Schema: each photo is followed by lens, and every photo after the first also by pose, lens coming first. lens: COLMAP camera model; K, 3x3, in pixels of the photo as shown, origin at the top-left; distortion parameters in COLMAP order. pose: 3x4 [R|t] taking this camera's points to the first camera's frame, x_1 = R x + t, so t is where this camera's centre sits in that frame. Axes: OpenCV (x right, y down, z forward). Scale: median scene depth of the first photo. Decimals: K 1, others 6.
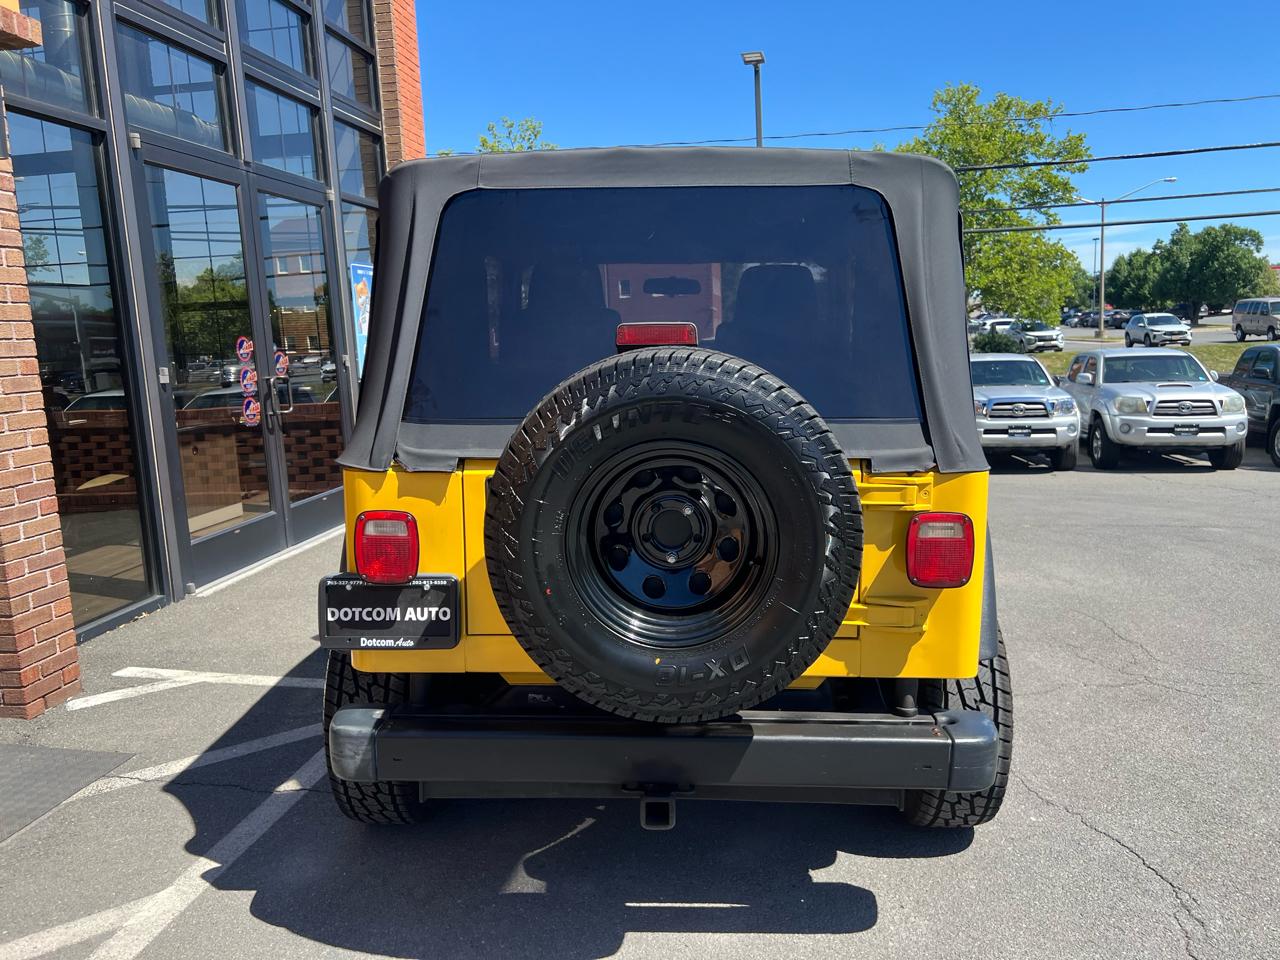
lens RADIAL K [[963.7, 0, 643.4], [0, 963.7, 480.9], [0, 0, 1]] dist [0.044273, -0.051233]
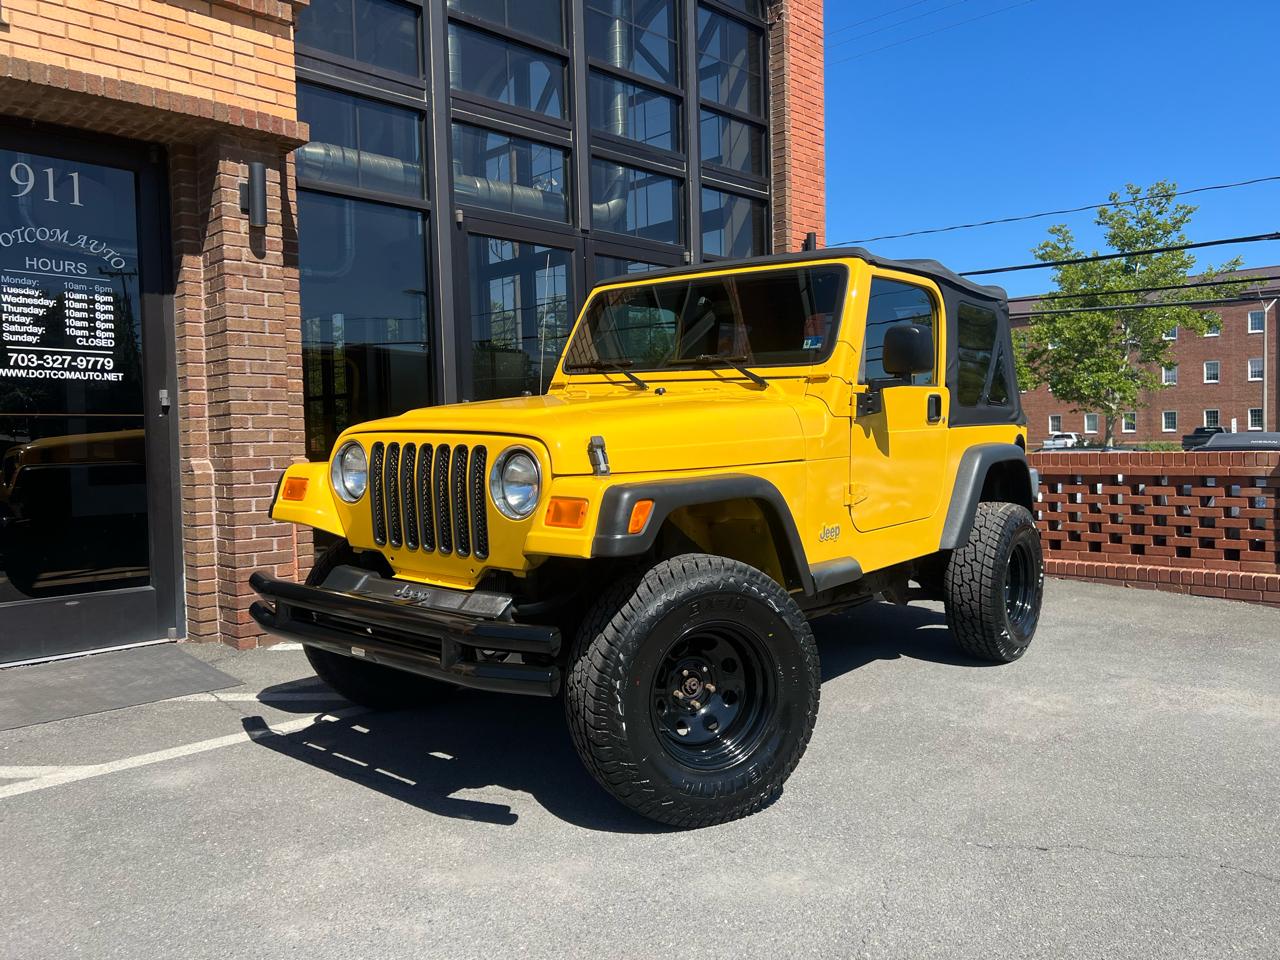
lens RADIAL K [[963.7, 0, 635.5], [0, 963.7, 472.4], [0, 0, 1]] dist [0.044273, -0.051233]
pose [[0.801536, 0.045748, -0.596193, 0.281314], [-0.103705, 0.992594, -0.063259, 0.019225], [0.588884, 0.112532, 0.800345, 0.128819]]
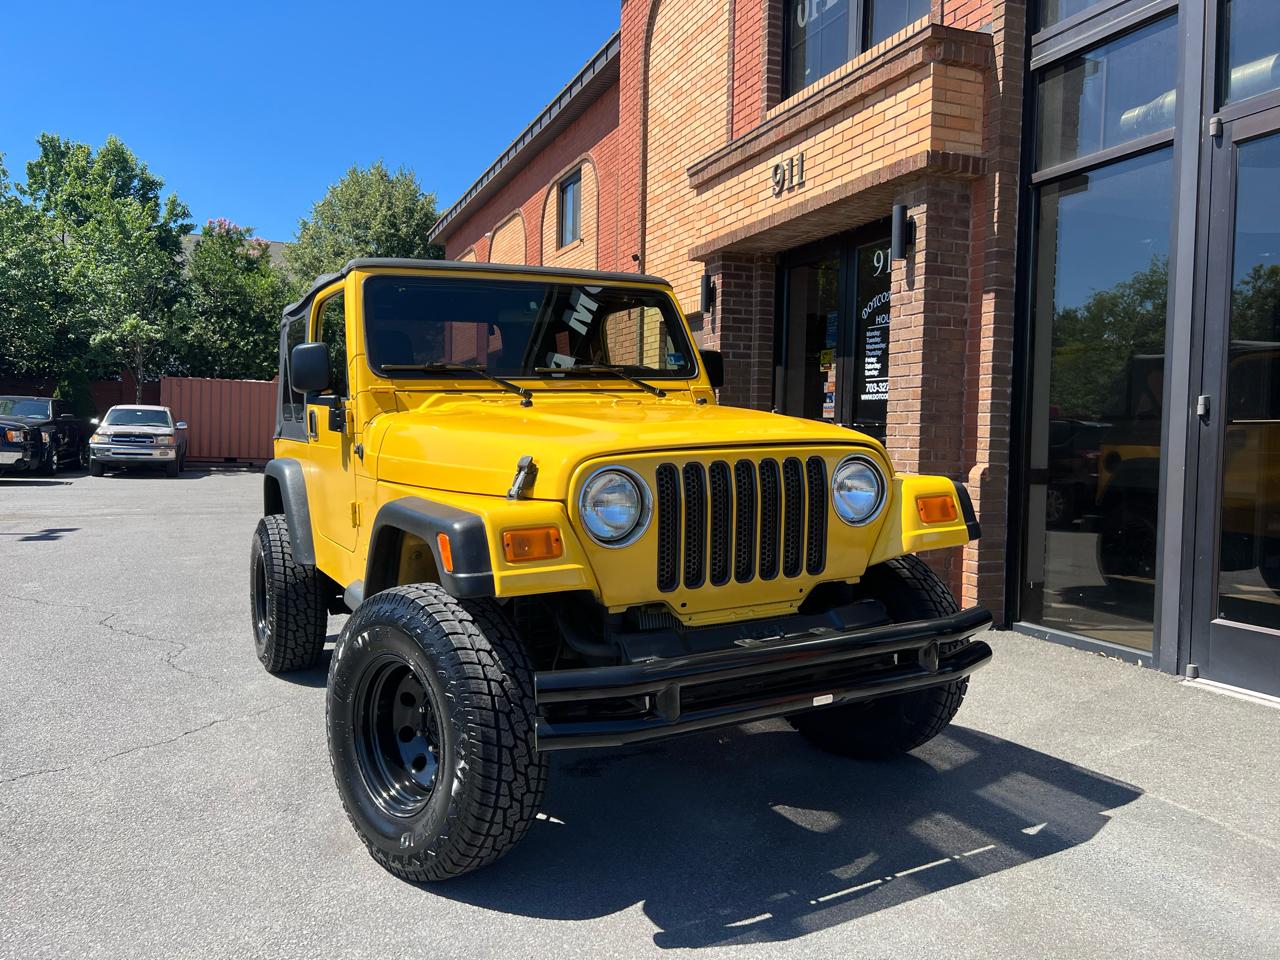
lens RADIAL K [[963.7, 0, 634.8], [0, 963.7, 479.8], [0, 0, 1]] dist [0.044273, -0.051233]
pose [[-0.858180, 0.050953, -0.510813, 0.248808], [-0.056443, 0.979663, 0.192546, -0.127910], [0.510236, 0.194071, -0.837852, 1.047919]]
